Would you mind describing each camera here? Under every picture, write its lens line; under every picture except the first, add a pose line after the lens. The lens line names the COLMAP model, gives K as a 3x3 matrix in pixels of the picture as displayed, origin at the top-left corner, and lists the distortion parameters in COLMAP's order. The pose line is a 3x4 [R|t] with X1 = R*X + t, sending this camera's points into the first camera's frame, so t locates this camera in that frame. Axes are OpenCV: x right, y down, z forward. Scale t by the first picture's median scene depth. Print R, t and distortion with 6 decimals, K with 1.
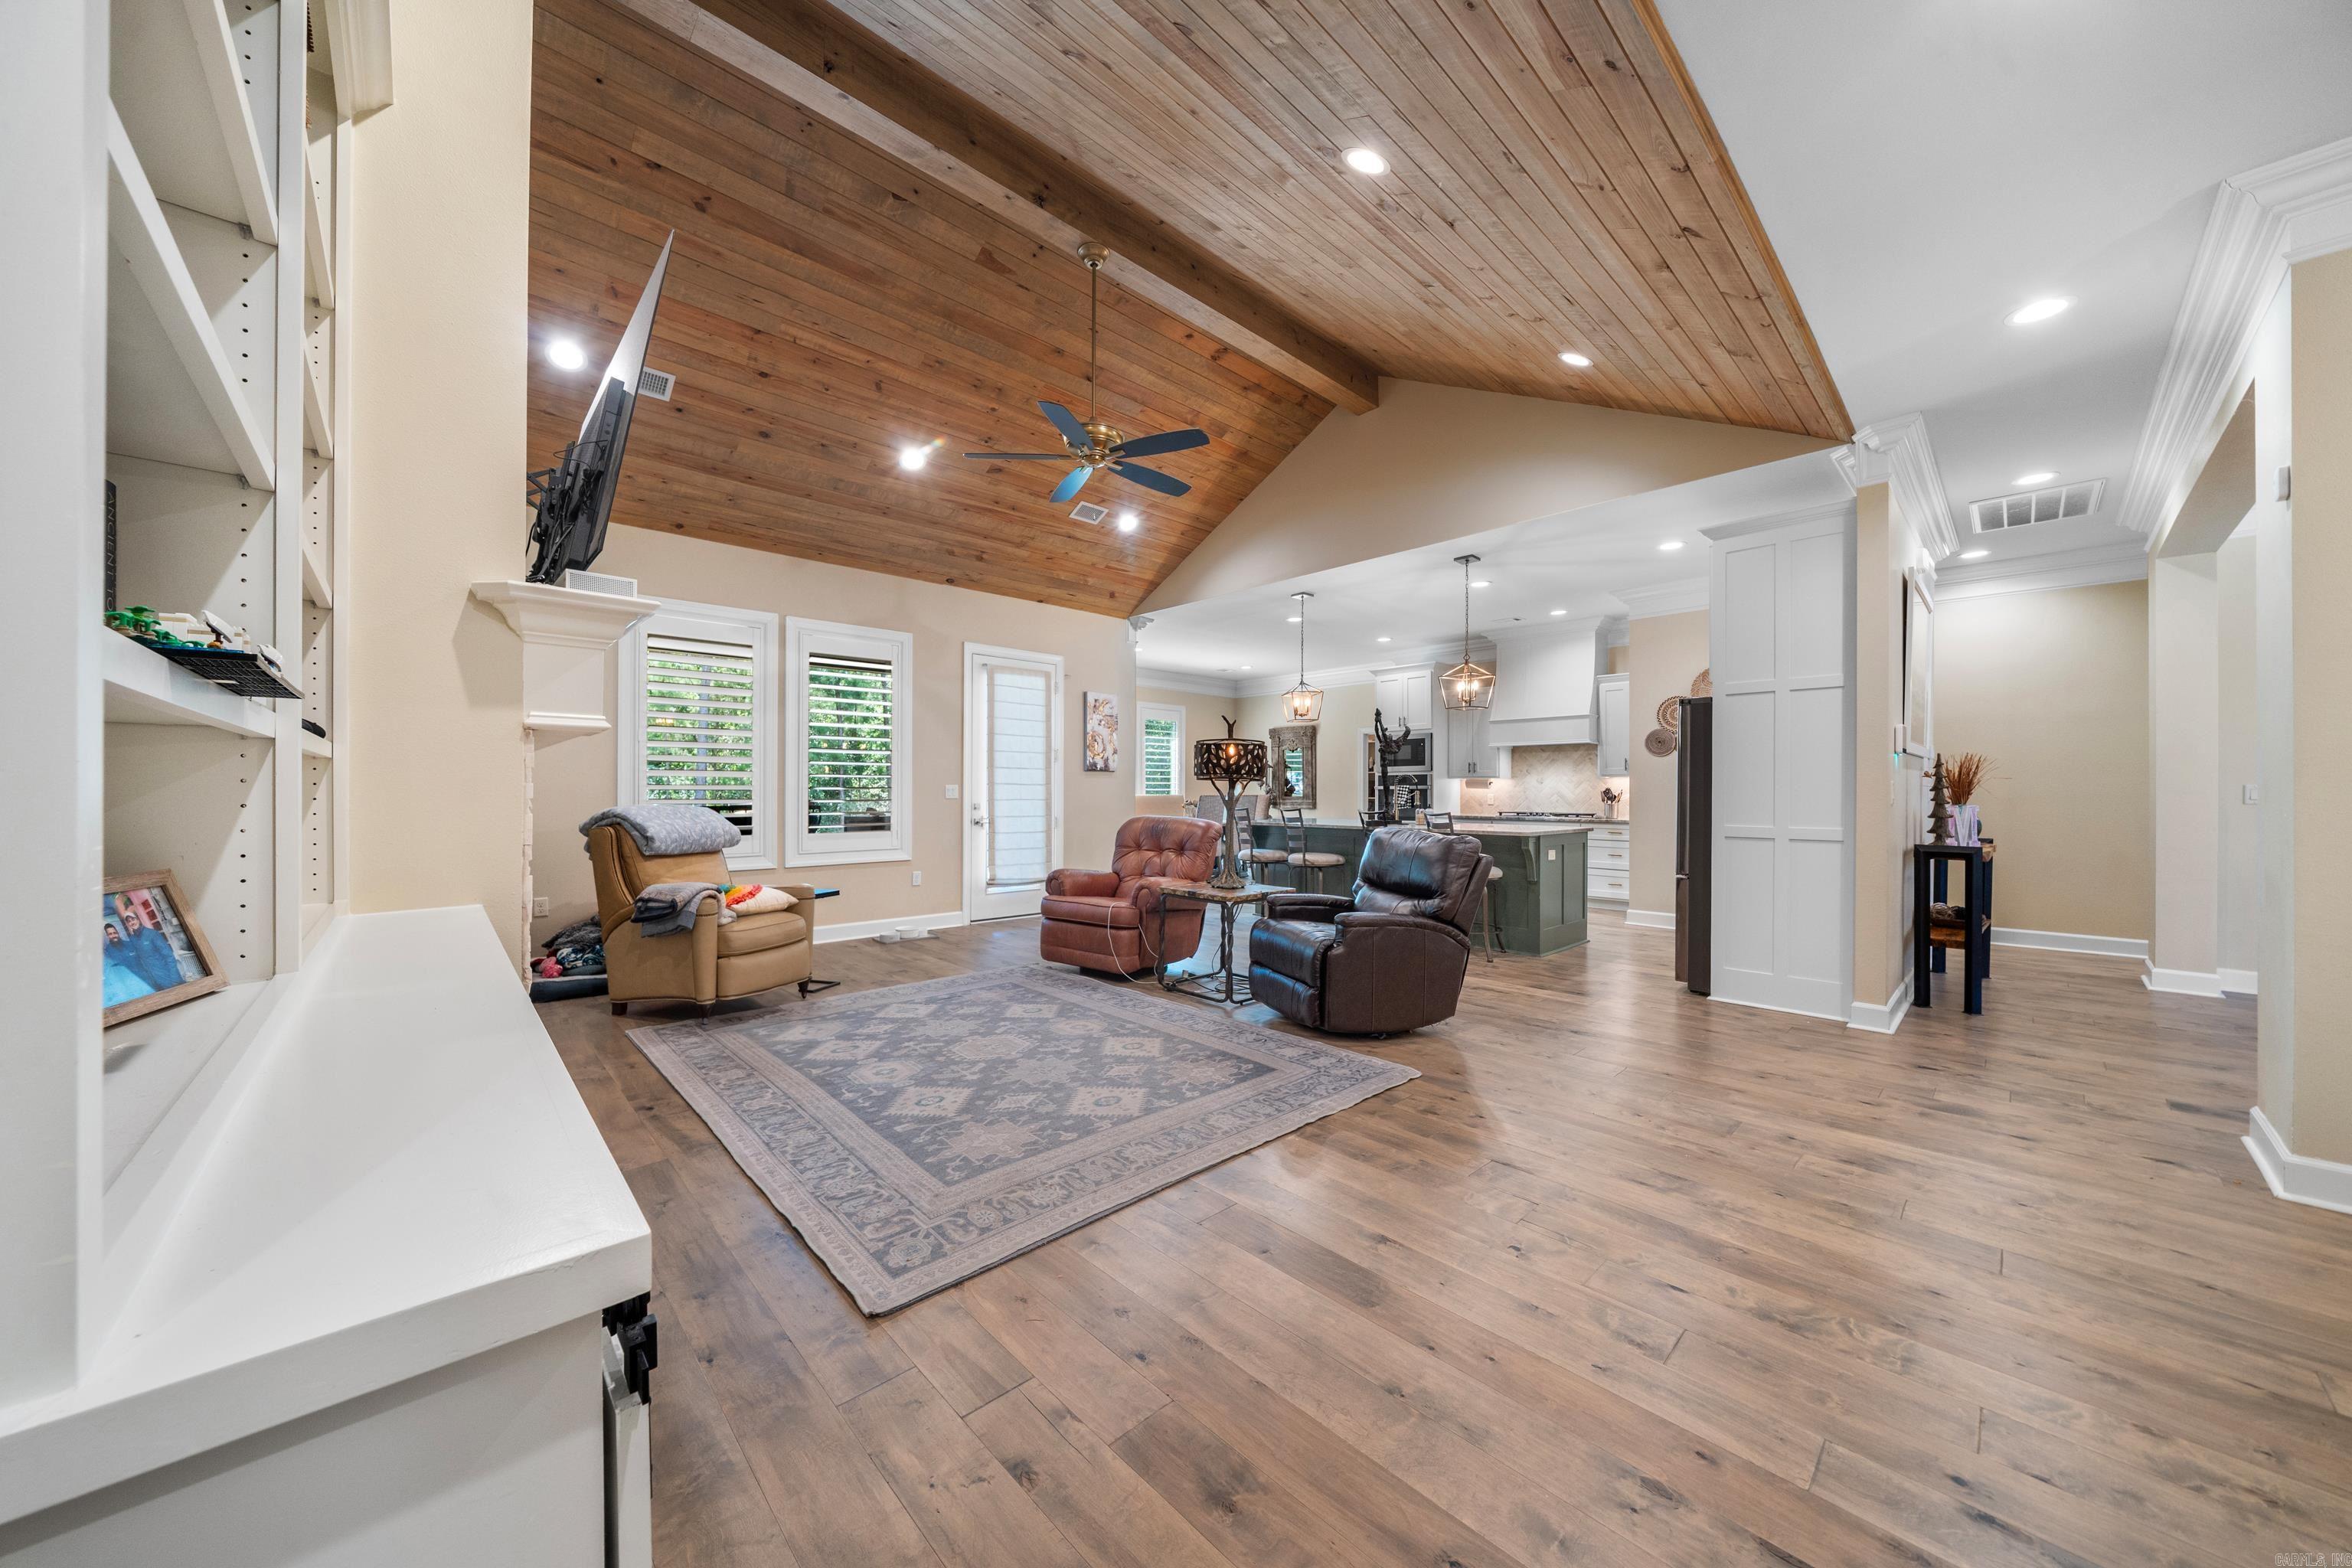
lens RADIAL K [[806.8, 0, 1166.5], [0, 806.8, 788.9], [0, 0, 1]] dist [-0.000049, 0.000000]
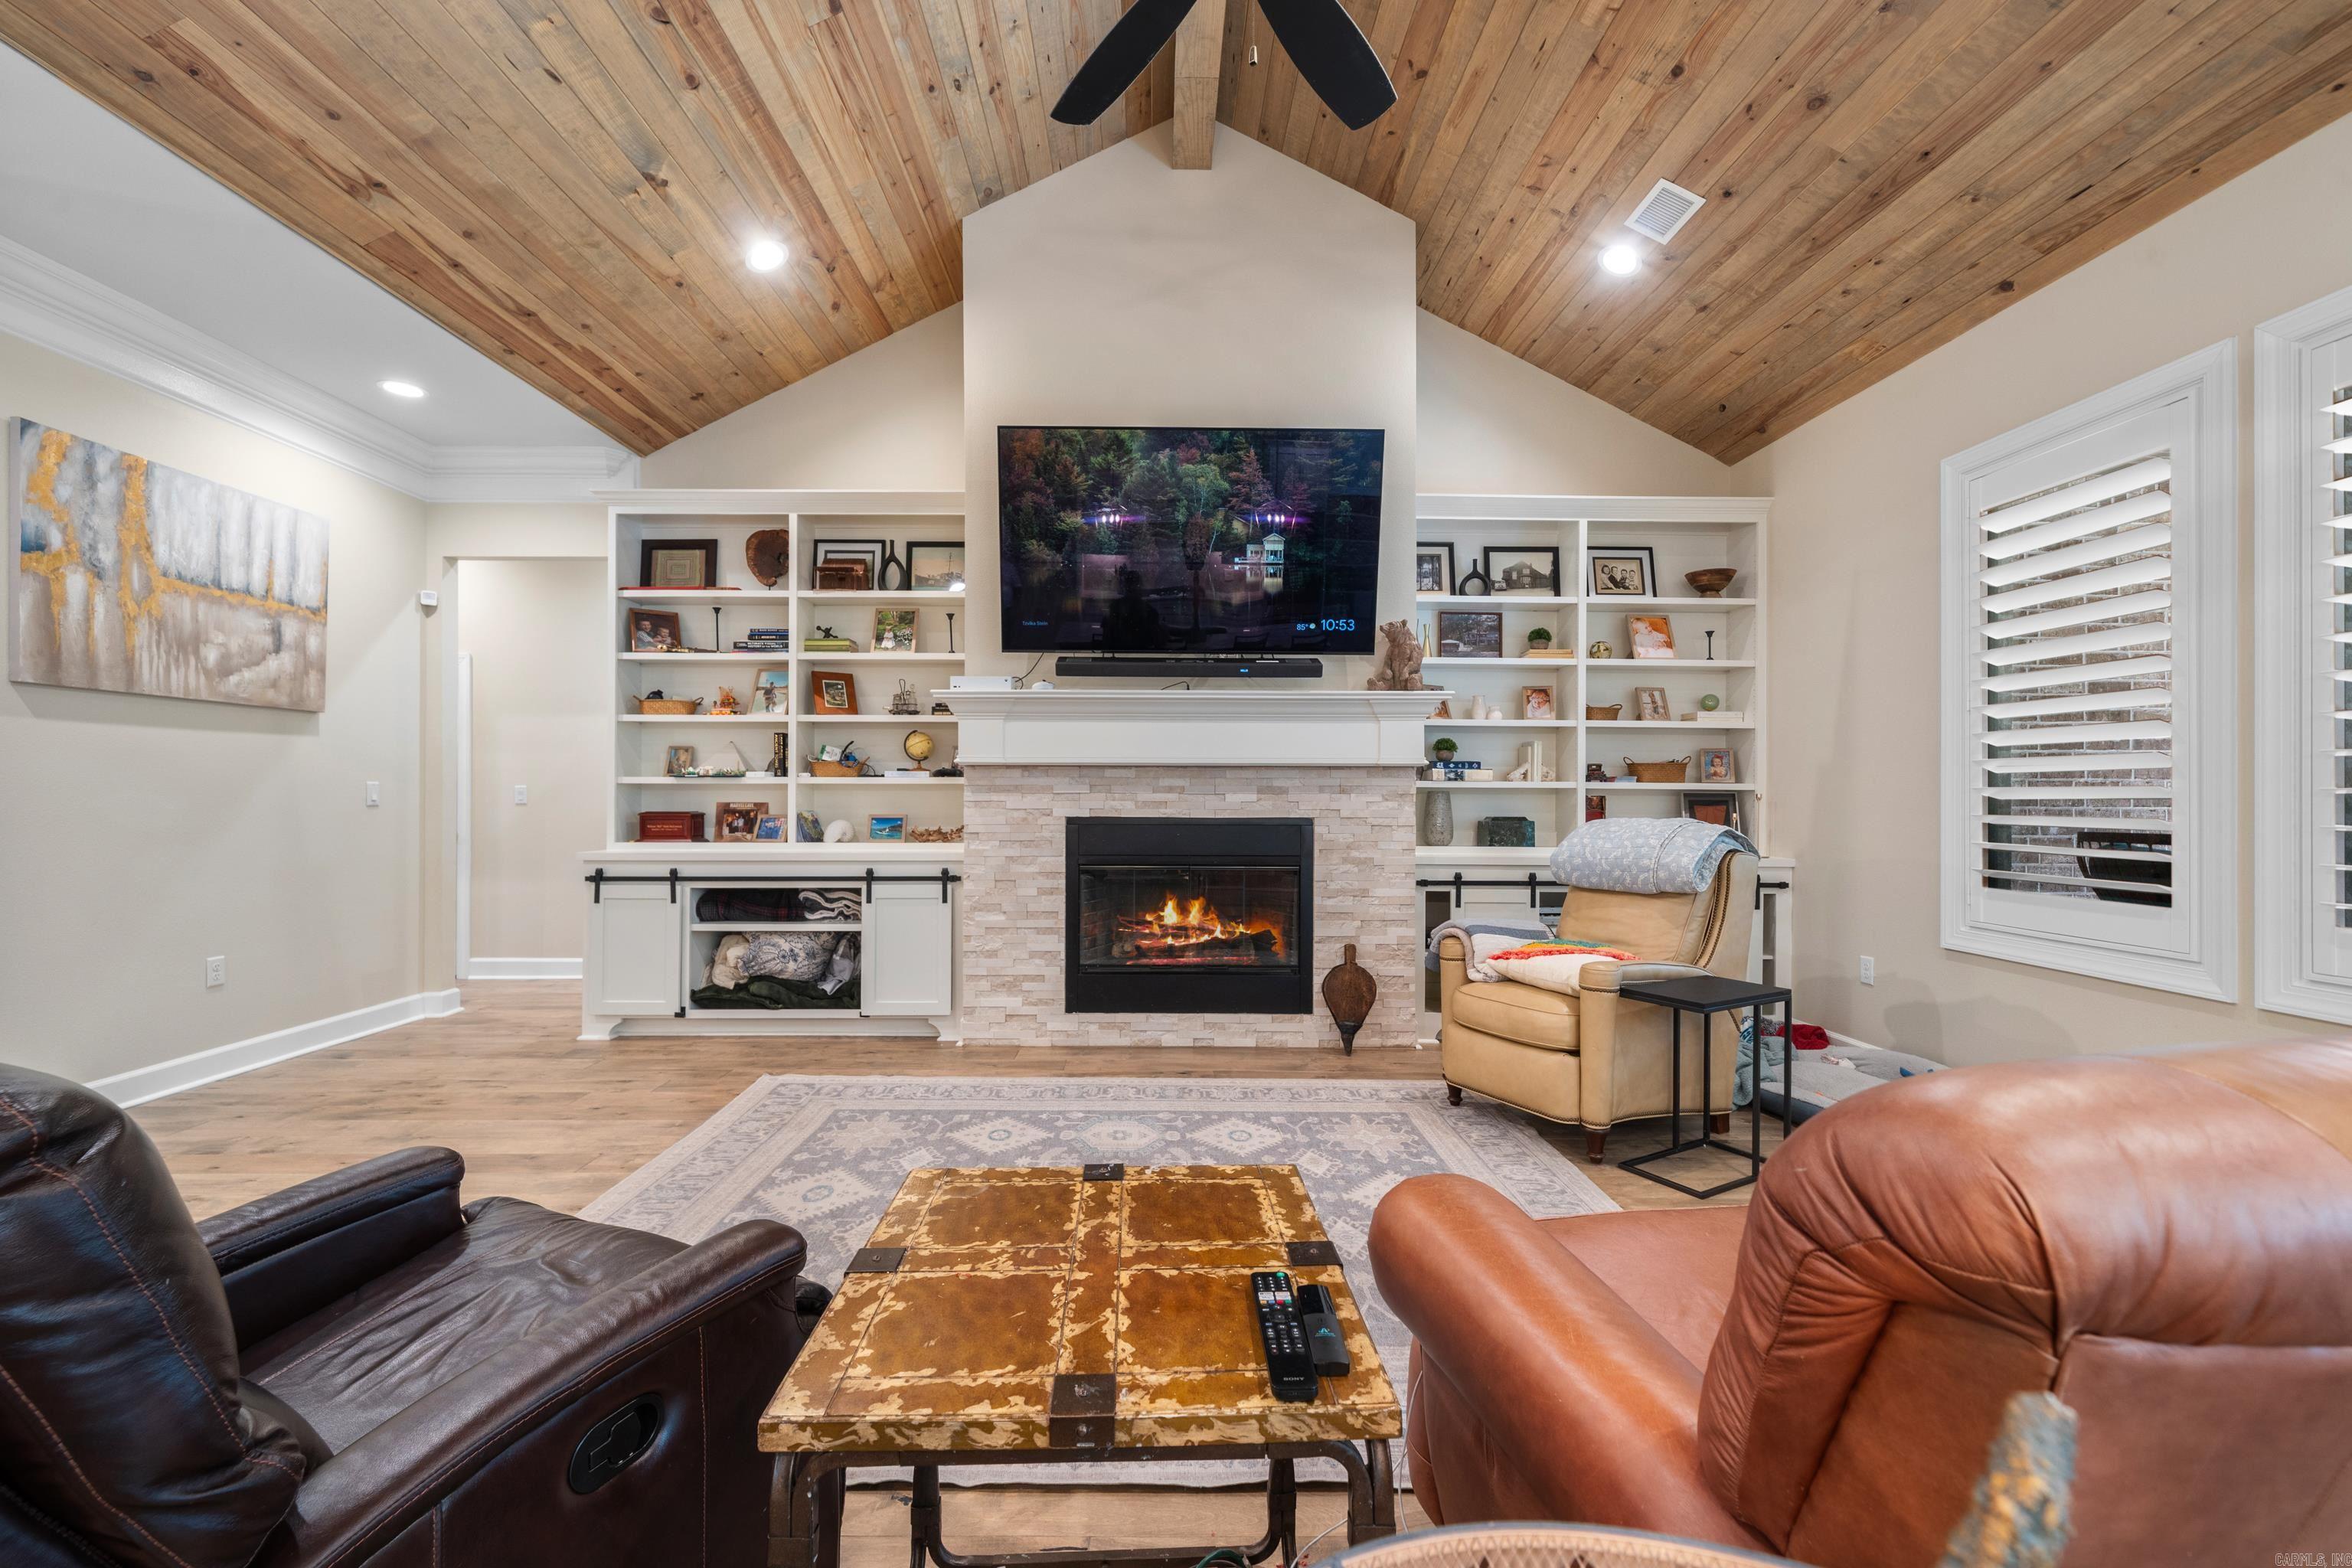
lens RADIAL K [[968.9, 0, 1165.8], [0, 968.9, 793.3], [0, 0, 1]] dist [0.002389, 0.000176]
pose [[-0.676063, -0.008767, -0.736791, 0.252474], [-0.003467, 0.999956, -0.008717, 0.006180], [0.736835, -0.003339, -0.676064, 1.214723]]
